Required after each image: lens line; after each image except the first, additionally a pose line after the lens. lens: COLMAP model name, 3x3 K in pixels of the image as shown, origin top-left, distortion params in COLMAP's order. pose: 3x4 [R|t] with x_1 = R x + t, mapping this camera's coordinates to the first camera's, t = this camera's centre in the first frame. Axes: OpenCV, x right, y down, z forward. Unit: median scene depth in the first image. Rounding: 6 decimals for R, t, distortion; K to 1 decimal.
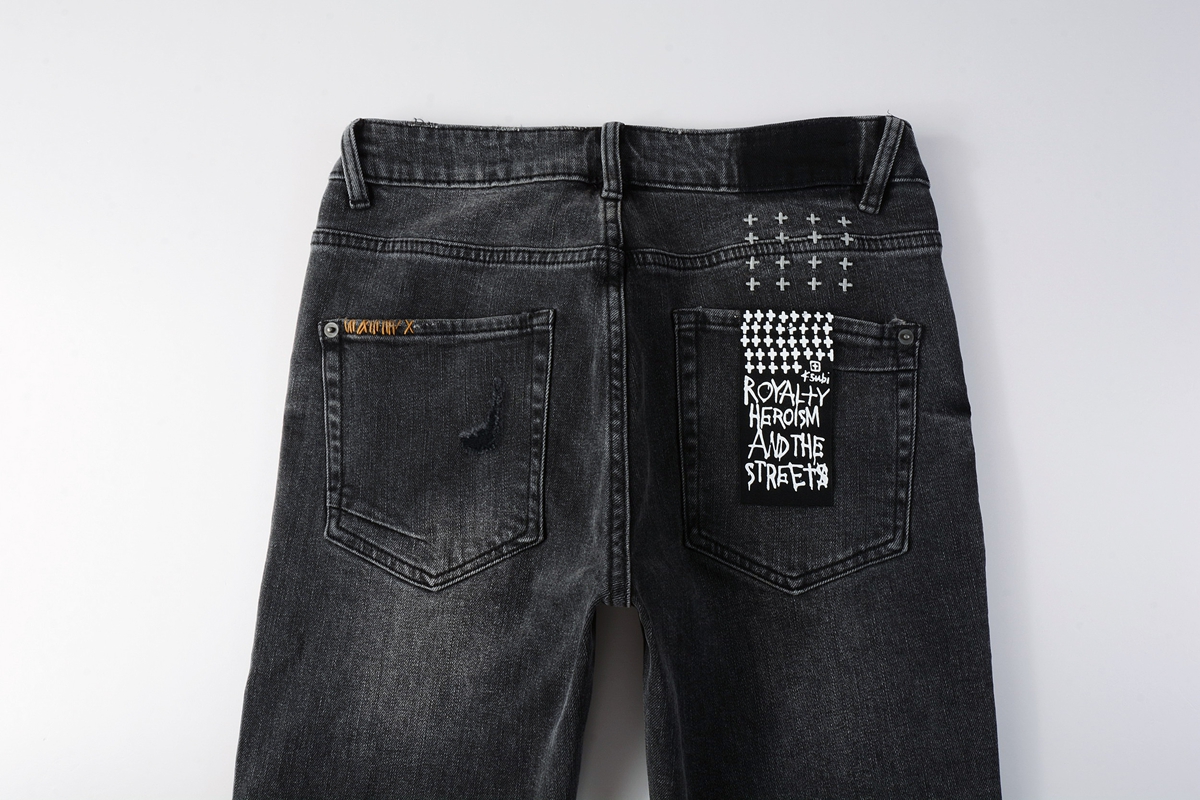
lens RADIAL K [[874.0, 0, 600.9], [0, 874.0, 402.0], [0, 0, 1]] dist [-0.027788, -0.004236]
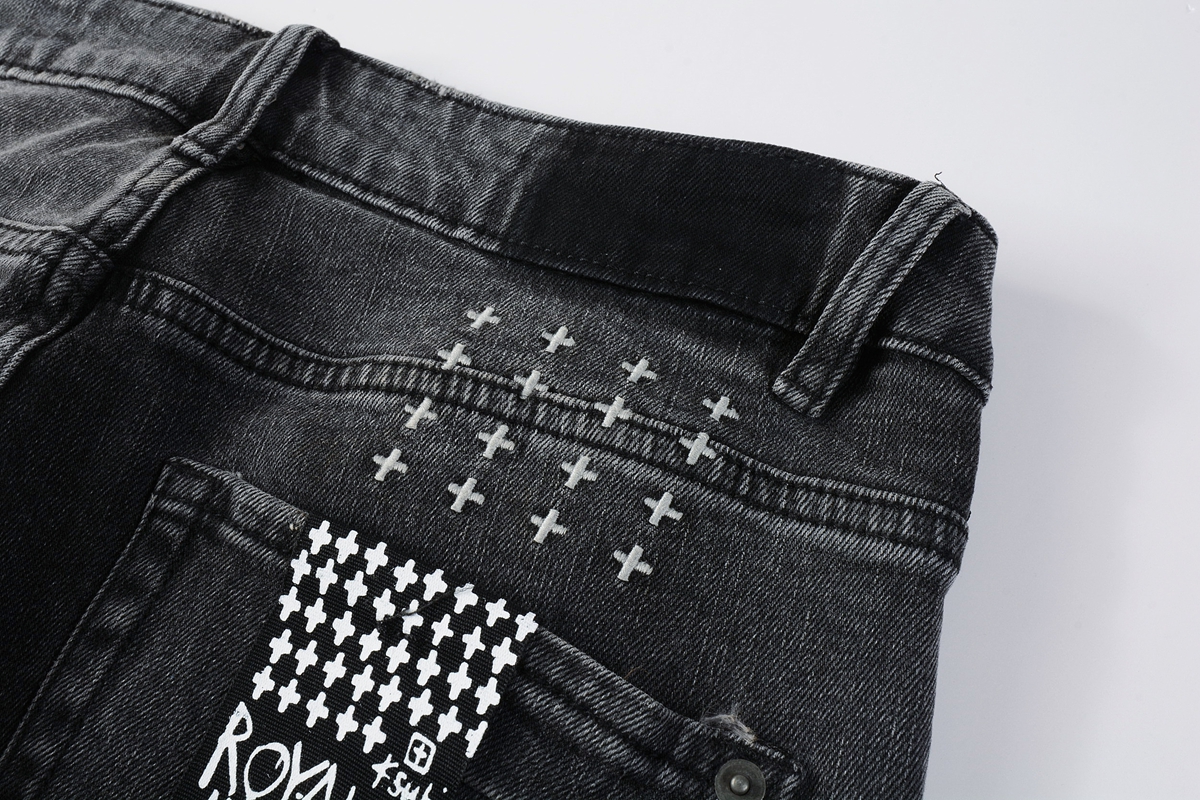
lens RADIAL K [[1260.0, 0, 601.1], [0, 1260.0, 402.7], [0, 0, 1]] dist [0.007162, 0.000000]
pose [[0.912873, 0.335460, -0.232658, 0.361125], [-0.391541, 0.880779, -0.266316, -0.055606], [0.115582, 0.334208, 0.935385, 0.528388]]
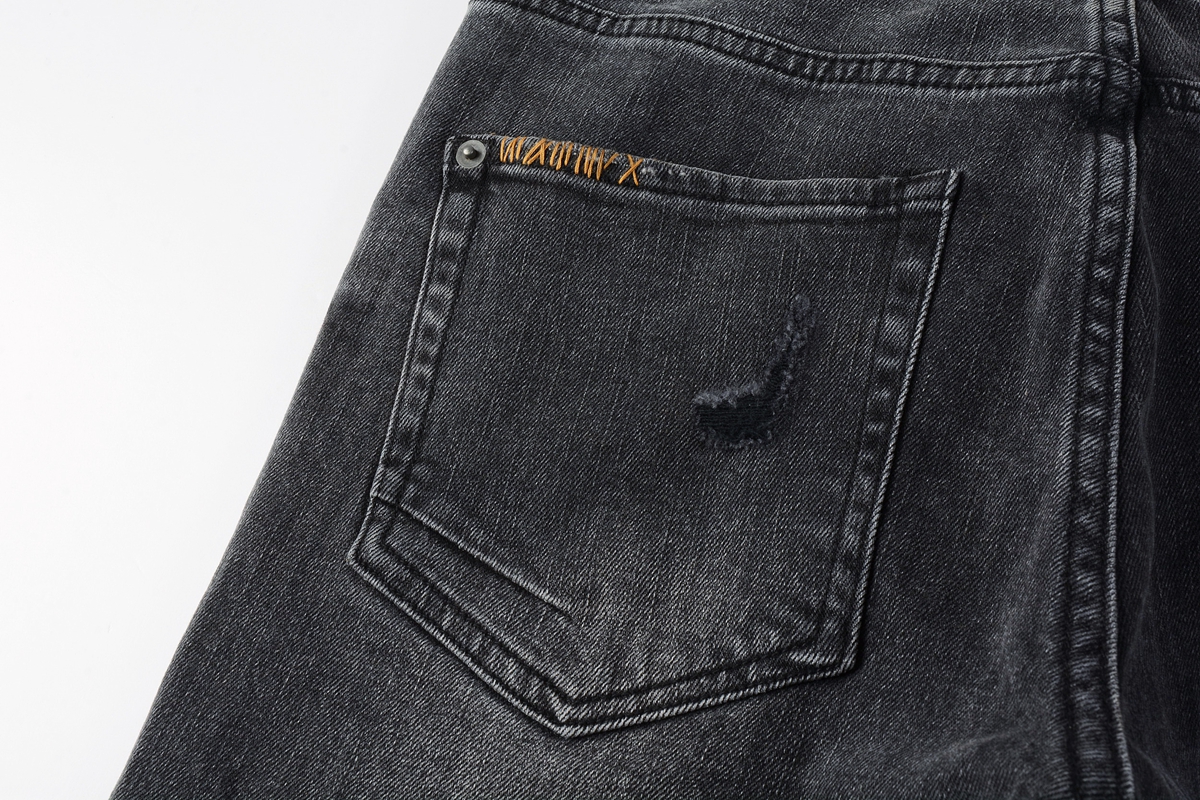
lens RADIAL K [[1260.0, 0, 600.8], [0, 1260.0, 395.8], [0, 0, 1]] dist [0.007162, 0.000000]
pose [[0.970246, 0.191299, -0.148414, -0.114041], [-0.220156, 0.952156, -0.211967, 0.182687], [0.100765, 0.238334, 0.965942, 0.377057]]
